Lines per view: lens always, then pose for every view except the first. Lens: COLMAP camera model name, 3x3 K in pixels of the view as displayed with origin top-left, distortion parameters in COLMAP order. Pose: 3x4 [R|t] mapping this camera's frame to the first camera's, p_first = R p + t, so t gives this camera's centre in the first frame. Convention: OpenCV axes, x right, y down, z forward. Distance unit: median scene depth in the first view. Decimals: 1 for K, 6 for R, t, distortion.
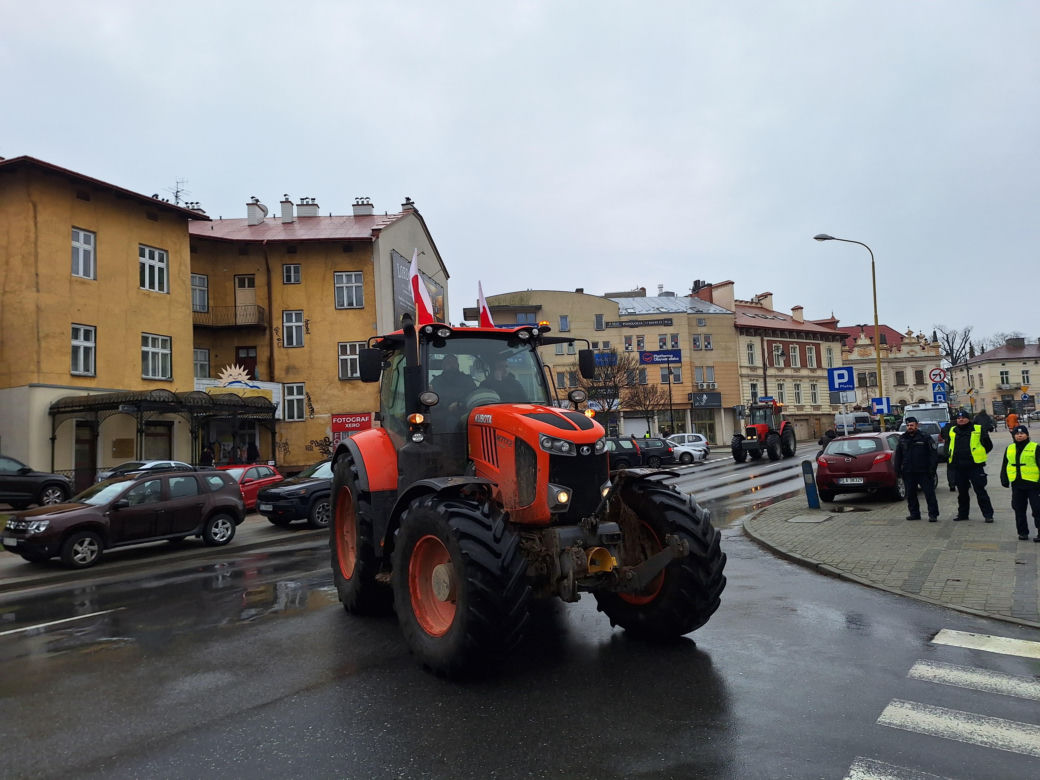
lens RADIAL K [[681.6, 0, 516.8], [0, 681.6, 402.6], [0, 0, 1]] dist [0.117039, -0.117155]
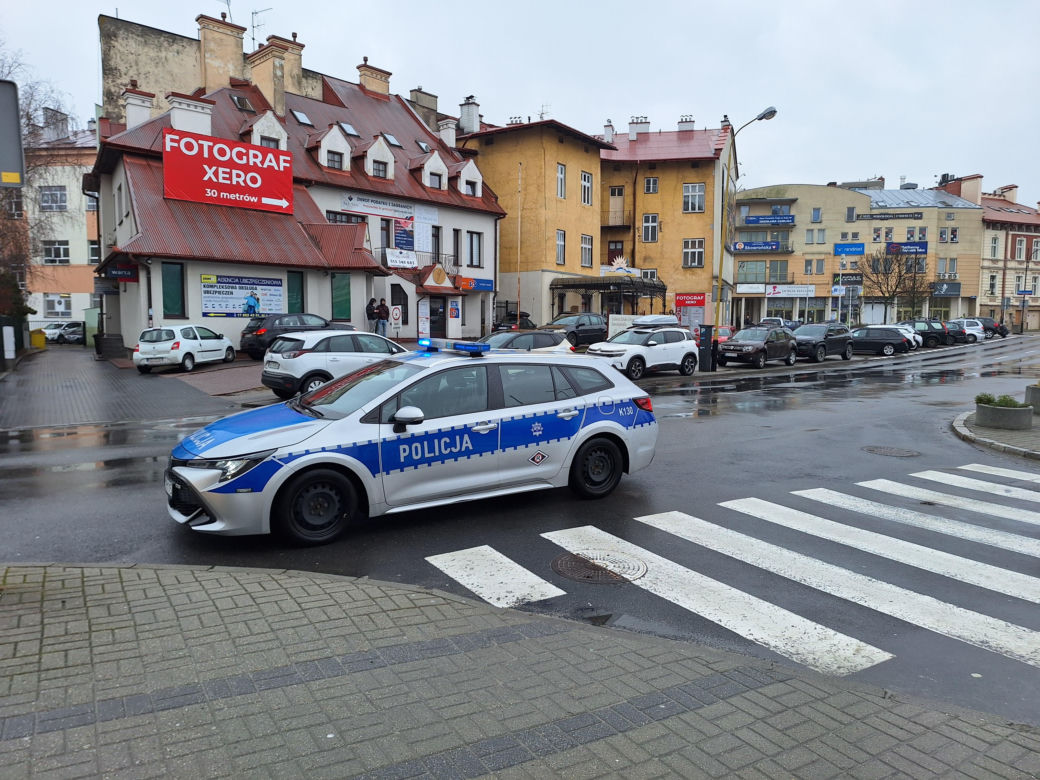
lens RADIAL K [[698.5, 0, 514.0], [0, 698.5, 387.0], [0, 0, 1]] dist [0.072261, -0.064163]
pose [[0.982660, 0.064837, -0.173713, -0.198708], [-0.036611, 0.986272, 0.161020, -0.007280], [0.181769, -0.151868, 0.971543, -0.259839]]
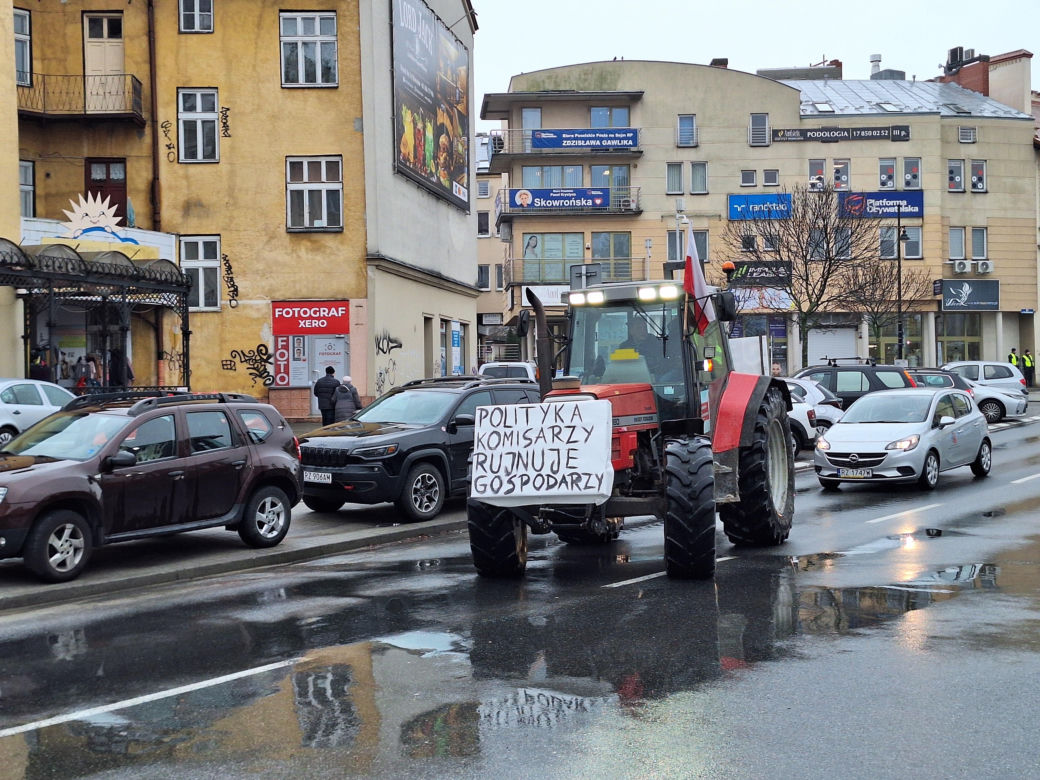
lens RADIAL K [[1356.2, 0, 481.9], [0, 1356.2, 385.2], [0, 0, 1]] dist [0.157060, -0.238261]
pose [[0.999382, 0.033020, -0.012080, -0.061205], [-0.032084, 0.996971, 0.070842, 0.002133], [0.014383, -0.070411, 0.997414, 0.000449]]
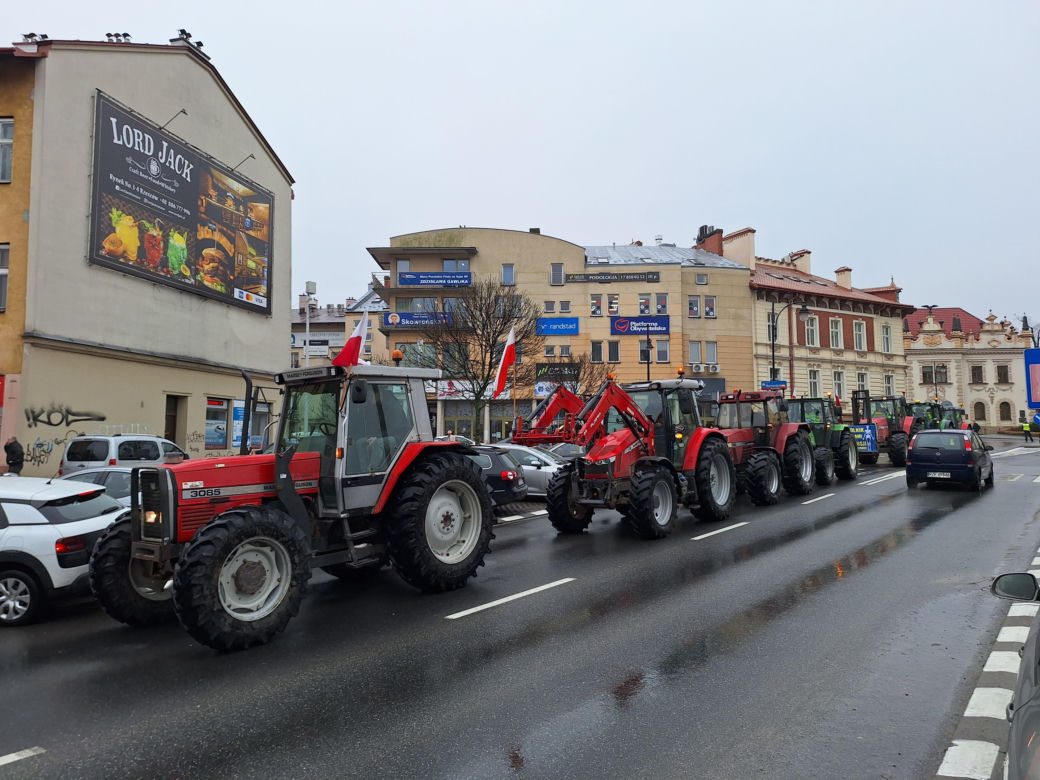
lens RADIAL K [[662.8, 0, 520.0], [0, 662.8, 390.0], [0, 0, 1]] dist [0.114856, -0.113698]
pose [[0.996626, 0.039405, -0.072004, 0.137847], [-0.039613, 0.999214, -0.001454, 0.006810], [0.071891, 0.004301, 0.997403, 0.299900]]
